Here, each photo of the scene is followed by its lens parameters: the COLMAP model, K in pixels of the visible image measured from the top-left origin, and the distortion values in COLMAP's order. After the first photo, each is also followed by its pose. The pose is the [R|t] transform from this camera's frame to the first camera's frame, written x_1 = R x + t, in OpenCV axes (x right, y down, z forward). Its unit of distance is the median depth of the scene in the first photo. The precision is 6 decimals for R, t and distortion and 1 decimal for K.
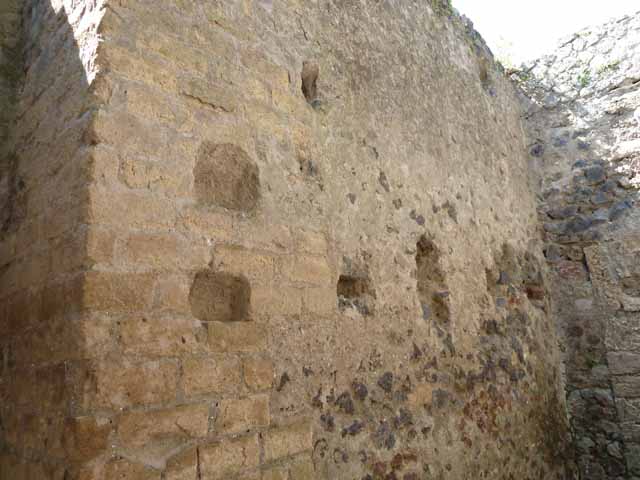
lens RADIAL K [[472.7, 0, 320.3], [0, 472.7, 238.8], [0, 0, 1]] dist [-0.040015, 0.008774]
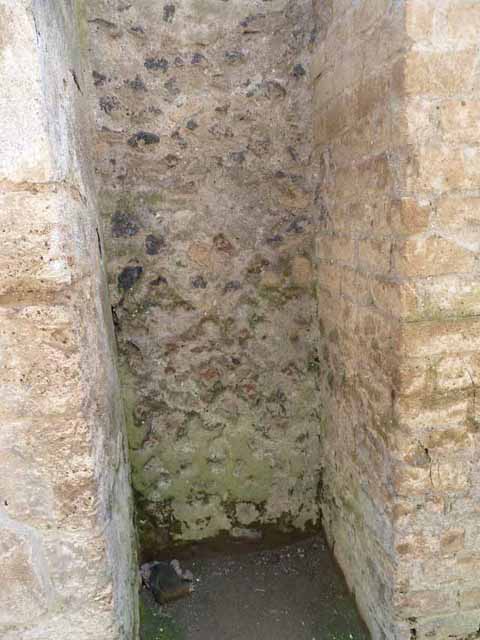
lens RADIAL K [[472.7, 0, 241.4], [0, 472.7, 321.2], [0, 0, 1]] dist [-0.040015, 0.008774]
pose [[0.769497, 0.165050, -0.616955, -0.067302], [0.158900, 0.886171, 0.435260, 0.085306], [0.618567, -0.432966, 0.655680, -0.099294]]
